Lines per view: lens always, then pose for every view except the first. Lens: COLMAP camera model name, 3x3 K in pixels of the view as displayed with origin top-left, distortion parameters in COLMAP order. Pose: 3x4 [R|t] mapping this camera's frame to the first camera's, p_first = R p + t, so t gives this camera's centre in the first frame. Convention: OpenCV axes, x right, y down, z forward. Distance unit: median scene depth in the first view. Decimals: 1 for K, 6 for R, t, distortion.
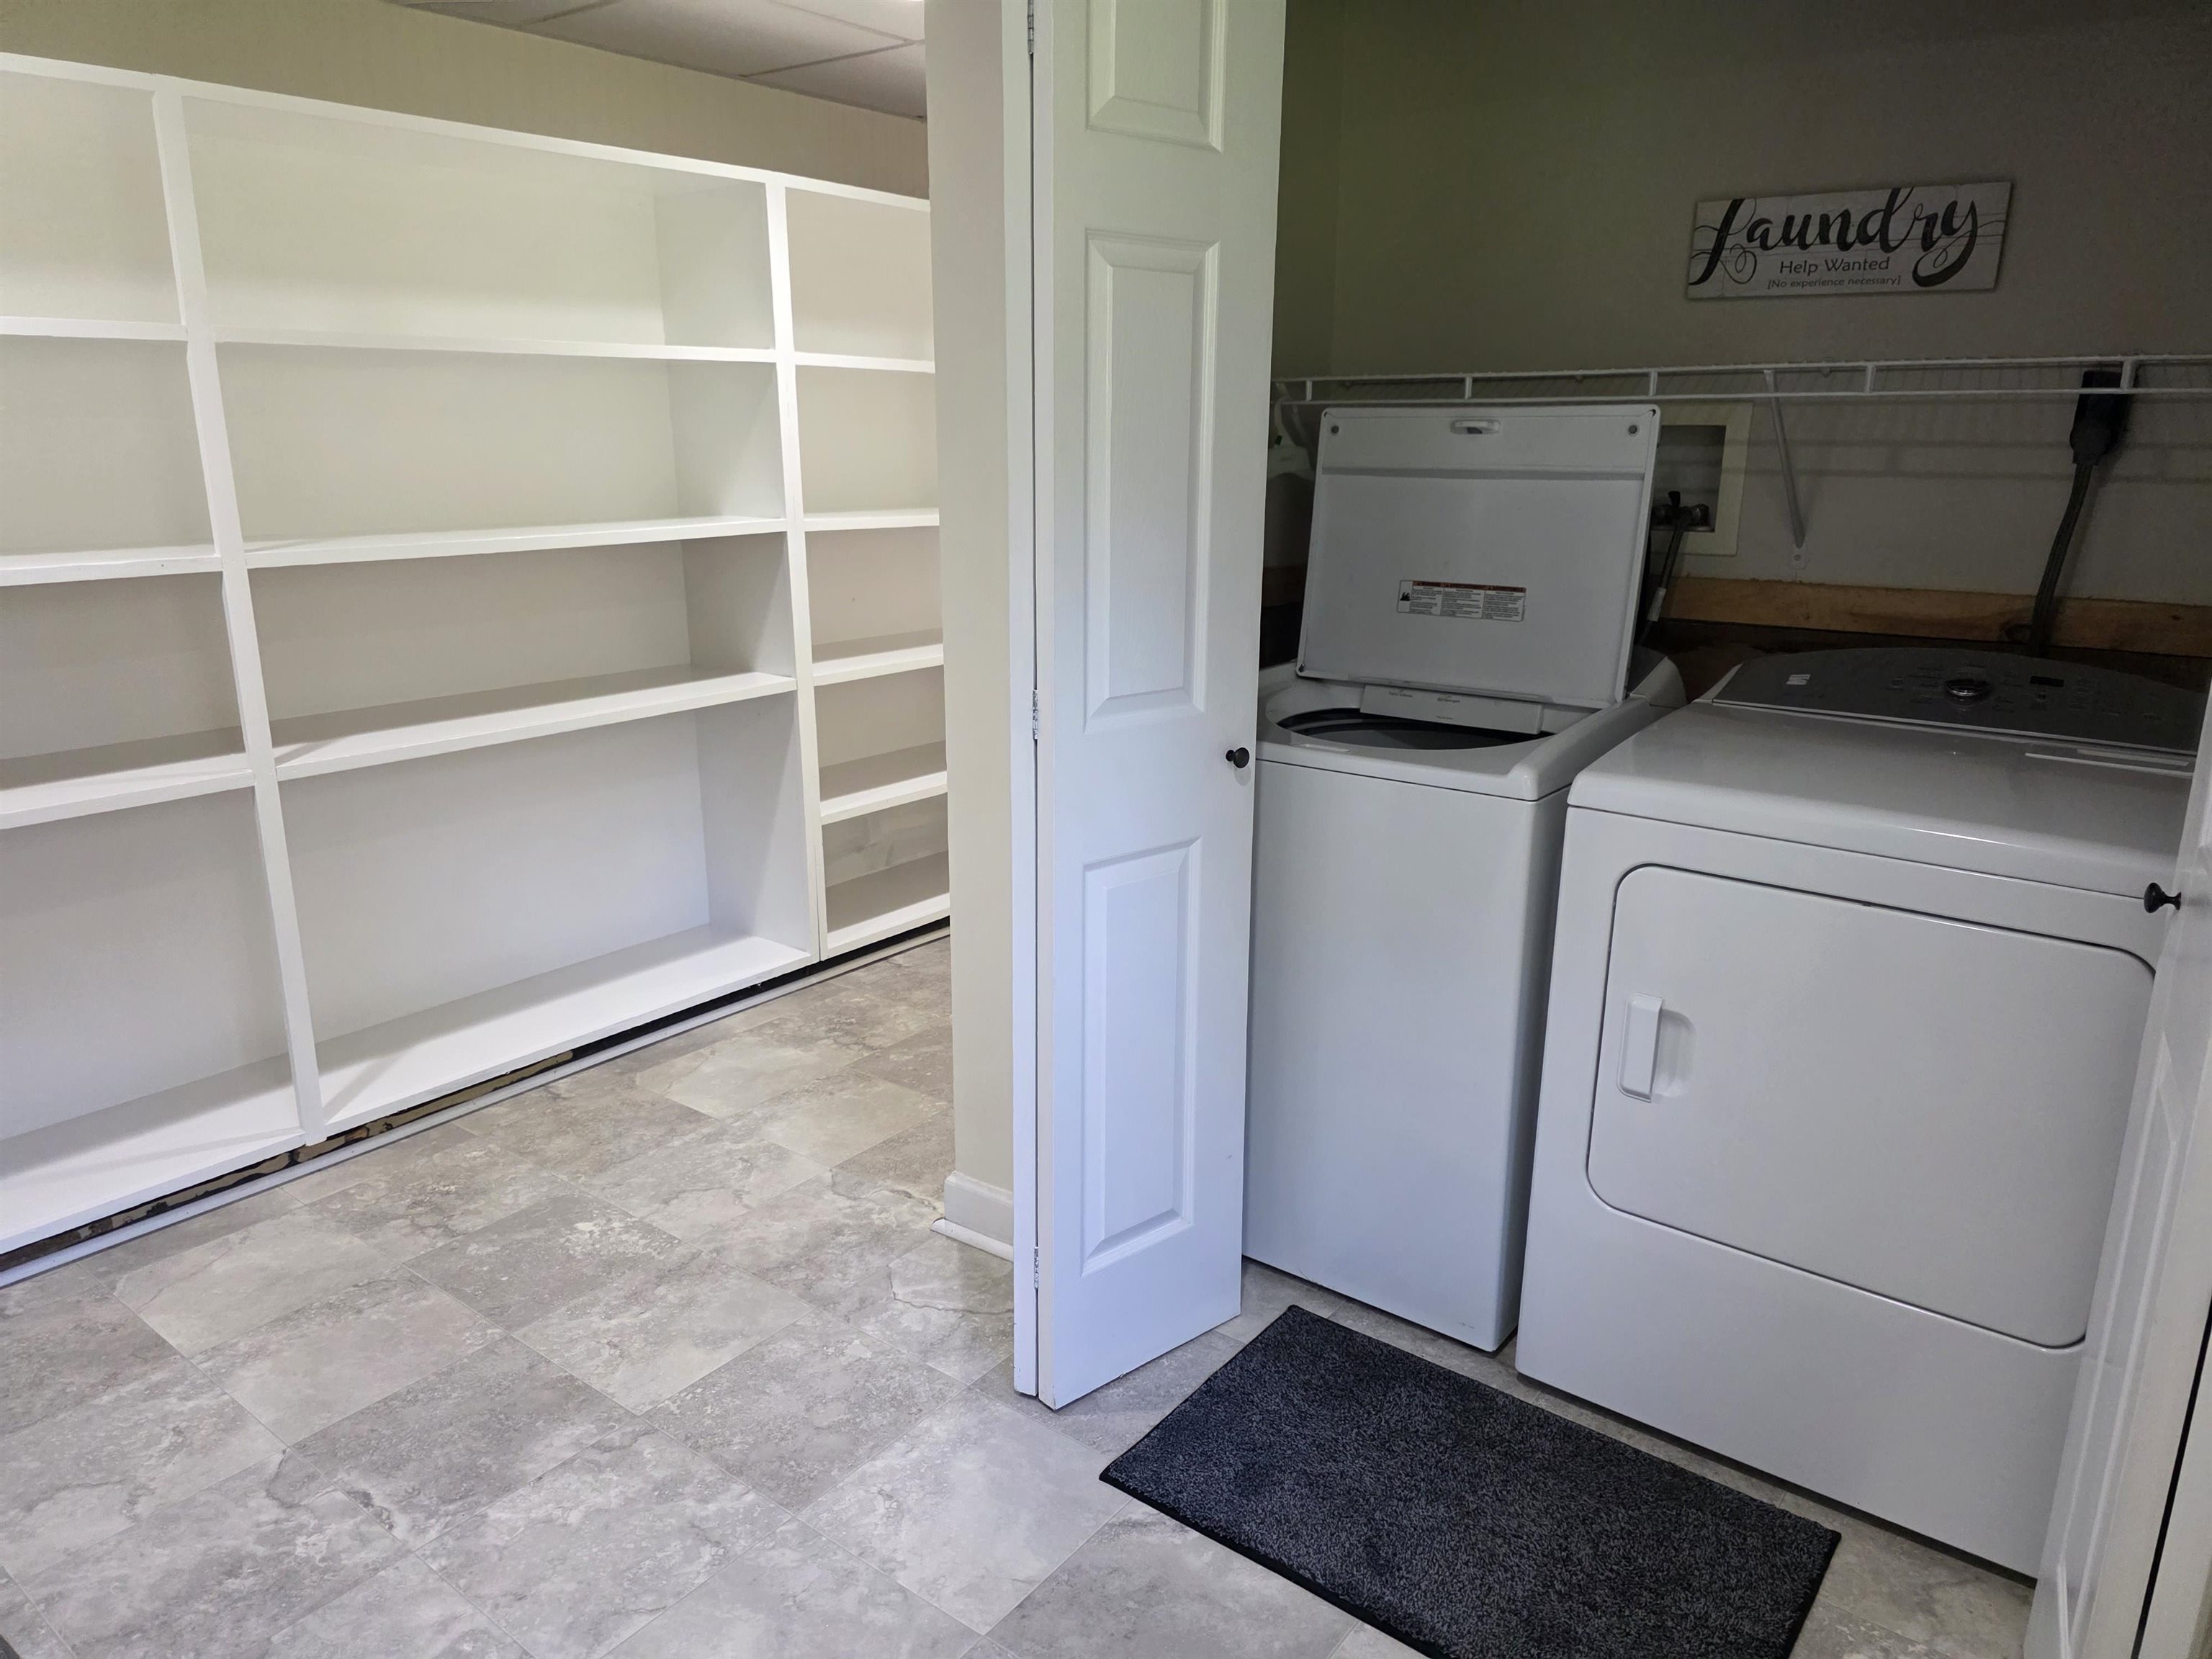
lens RADIAL K [[1458.5, 0, 1120.9], [0, 1458.5, 828.7], [0, 0, 1]] dist [0.056690, -0.064978]
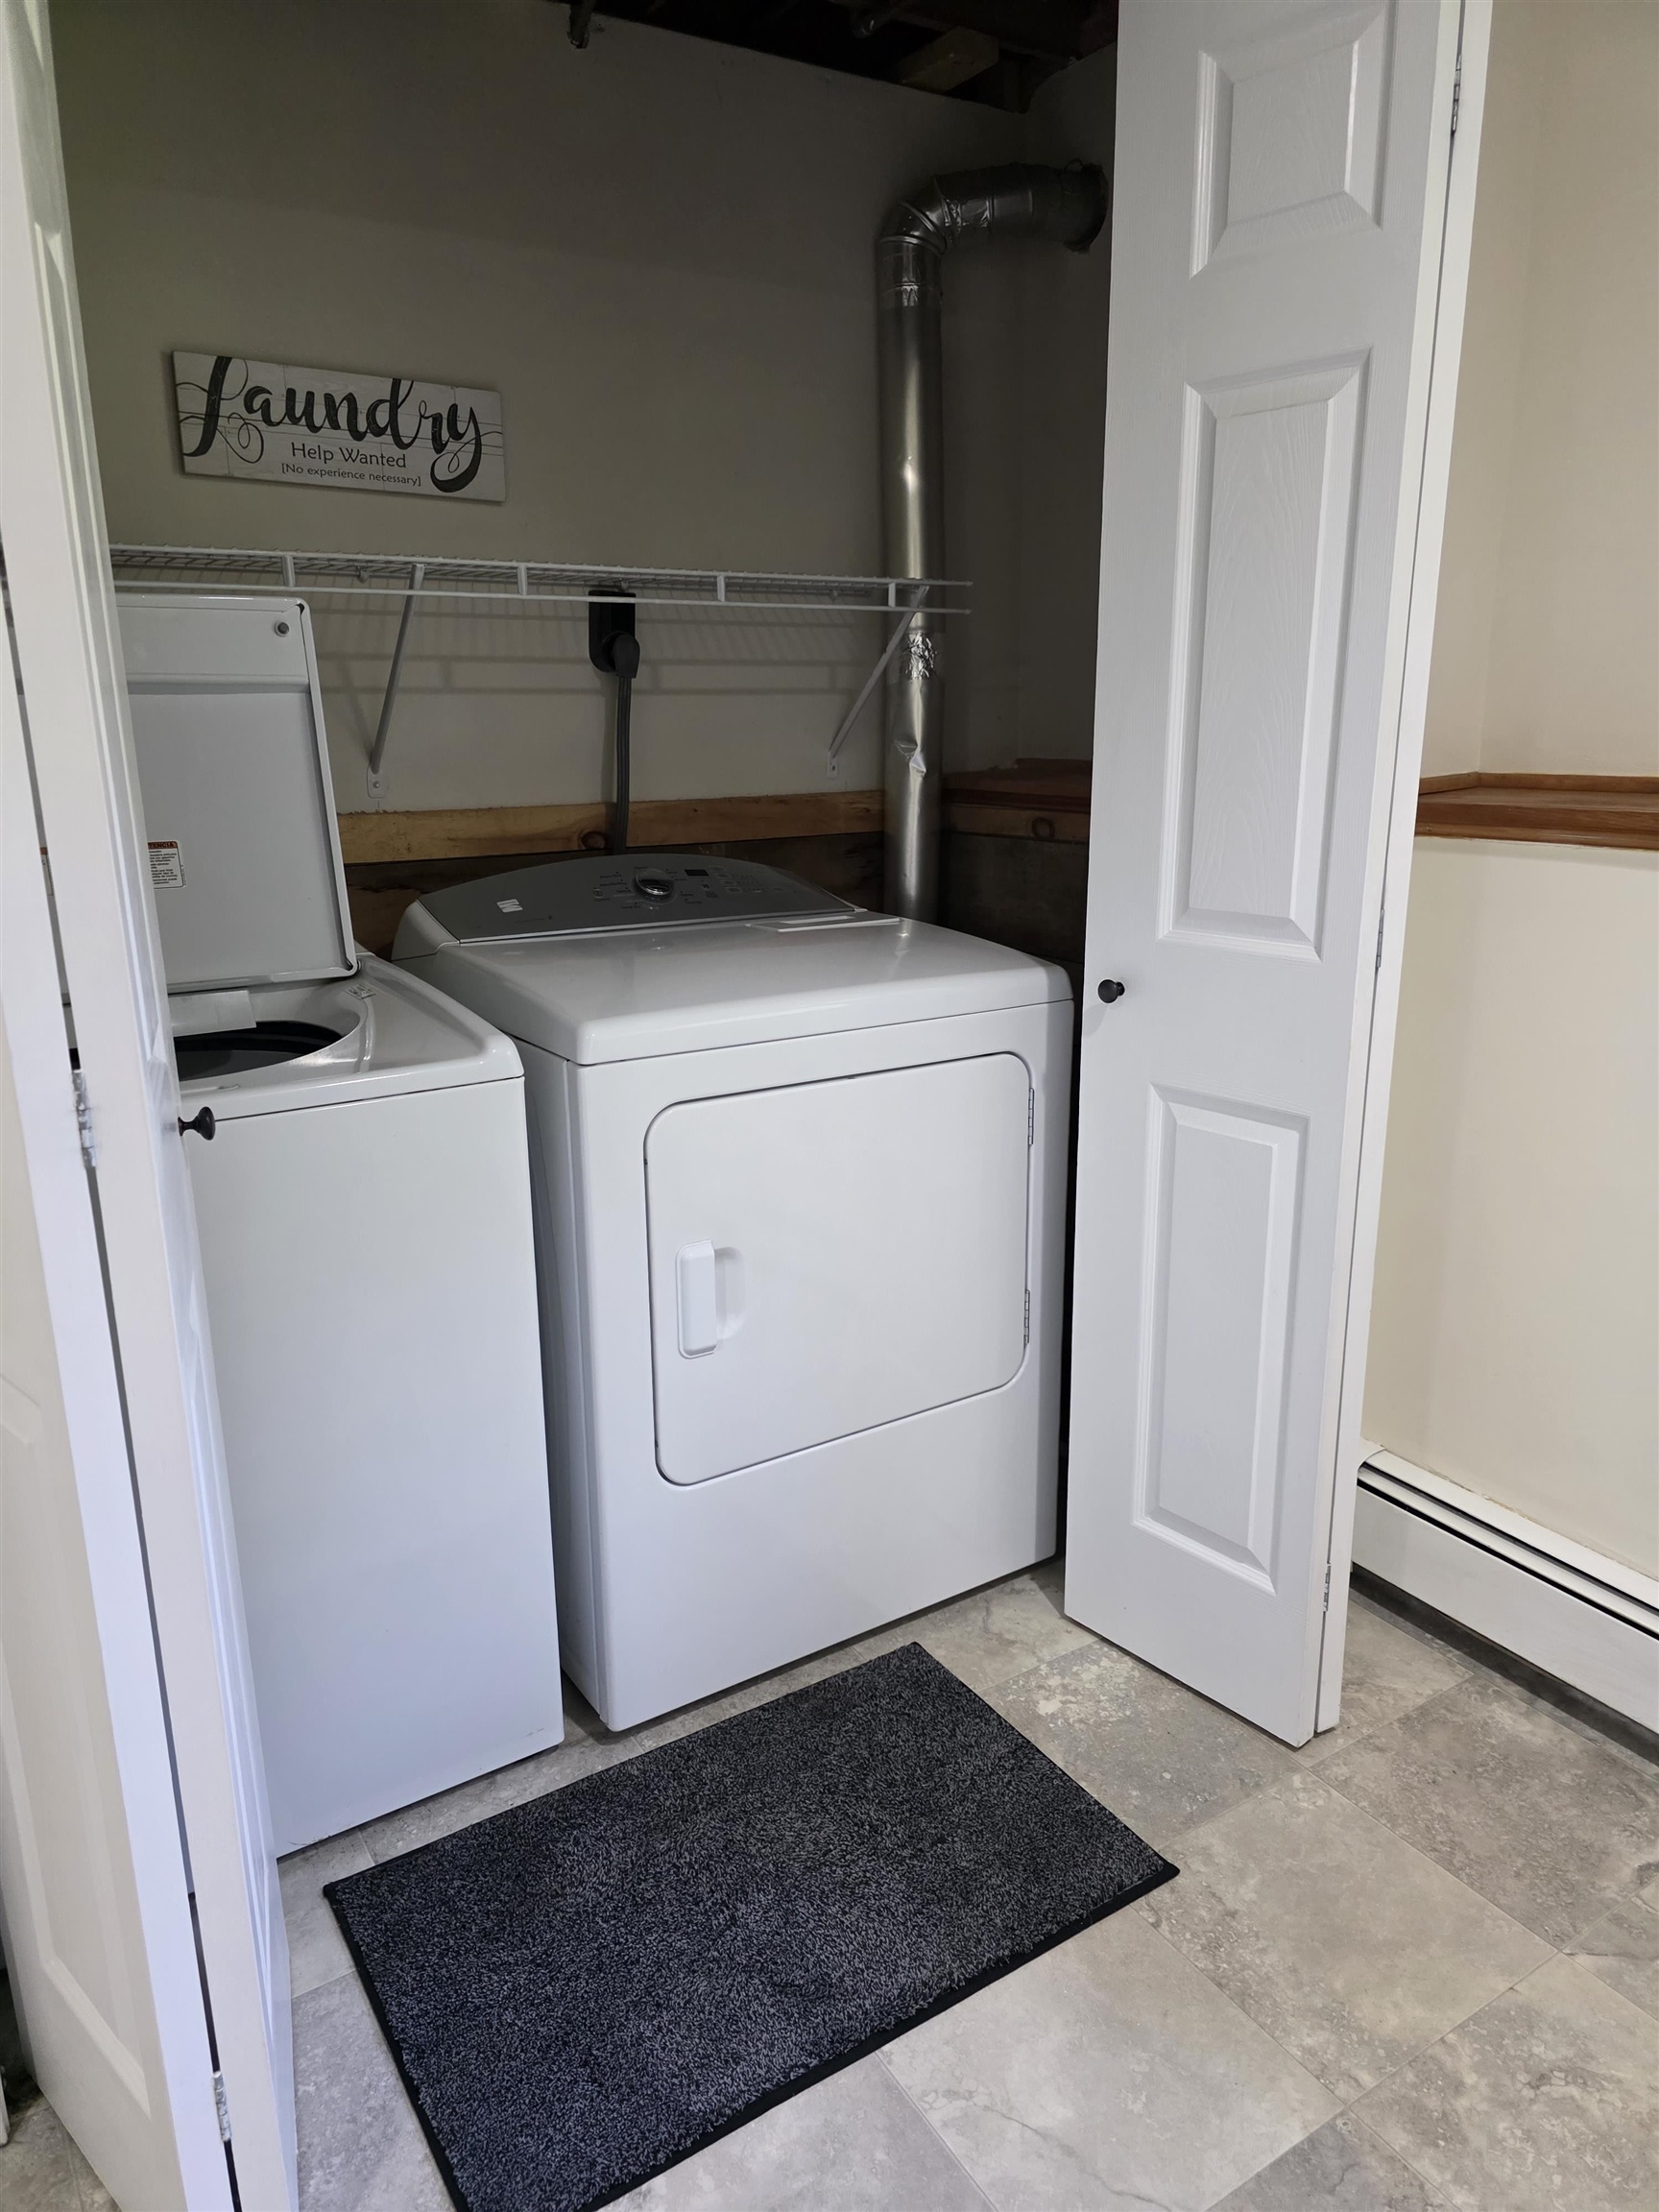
lens RADIAL K [[1458.5, 0, 833.1], [0, 1458.5, 1125.9], [0, 0, 1]] dist [0.056690, -0.064978]
pose [[0.342130, -0.263274, 0.902016, -0.344586], [0.257104, 0.949543, 0.179628, -0.081787], [-0.903794, 0.170456, 0.392556, 0.463940]]
